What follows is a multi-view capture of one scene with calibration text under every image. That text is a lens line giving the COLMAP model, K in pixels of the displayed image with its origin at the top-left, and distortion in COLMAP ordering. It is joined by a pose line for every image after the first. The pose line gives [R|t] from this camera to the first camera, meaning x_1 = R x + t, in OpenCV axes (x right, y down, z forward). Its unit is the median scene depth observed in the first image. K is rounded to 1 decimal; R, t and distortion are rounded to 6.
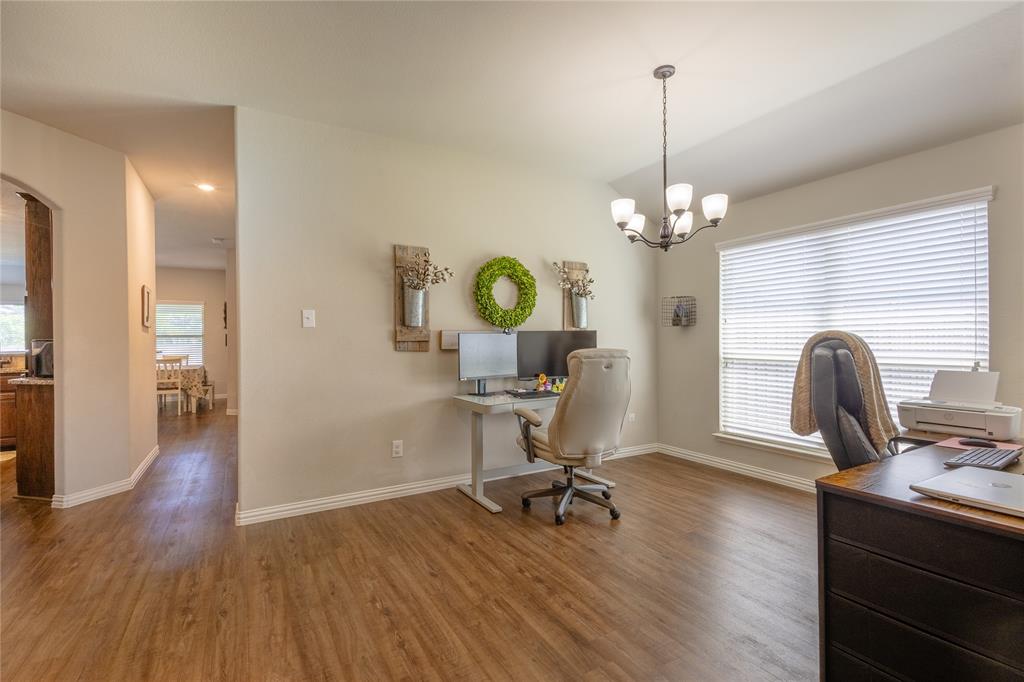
lens RADIAL K [[468.4, 0, 510.4], [0, 468.4, 340.4], [0, 0, 1]] dist [0.013324, -0.004662]
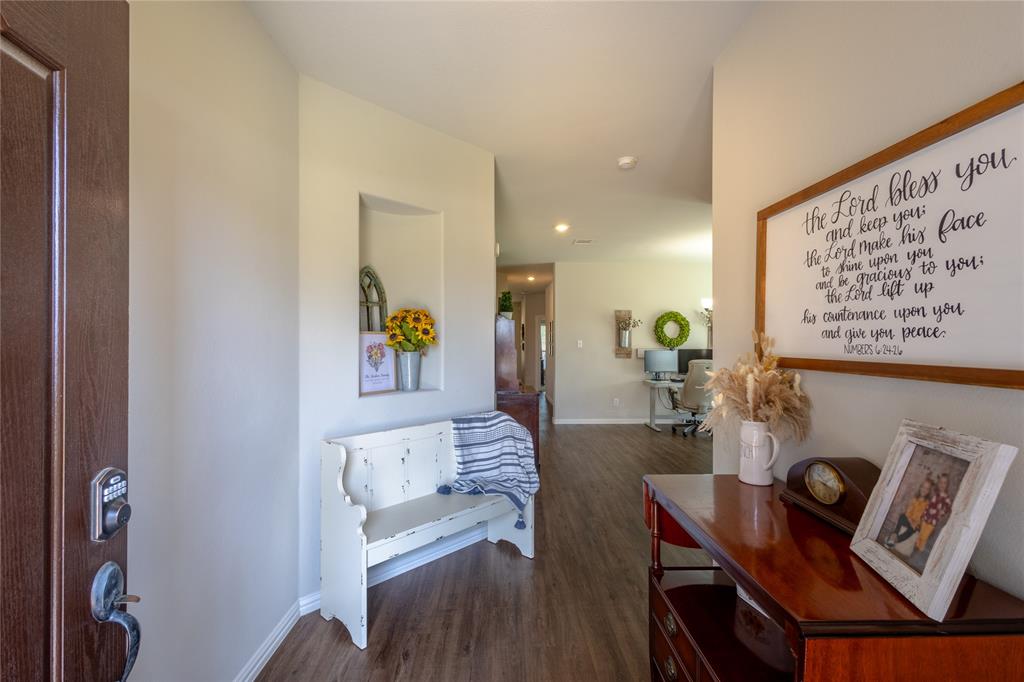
lens RADIAL K [[468.4, 0, 510.4], [0, 468.4, 340.4], [0, 0, 1]] dist [0.013324, -0.004662]
pose [[0.870362, 0.008876, -0.492333, 0.388995], [-0.009315, 0.999955, 0.001561, -0.054558], [0.492324, 0.003227, 0.870406, -1.113712]]
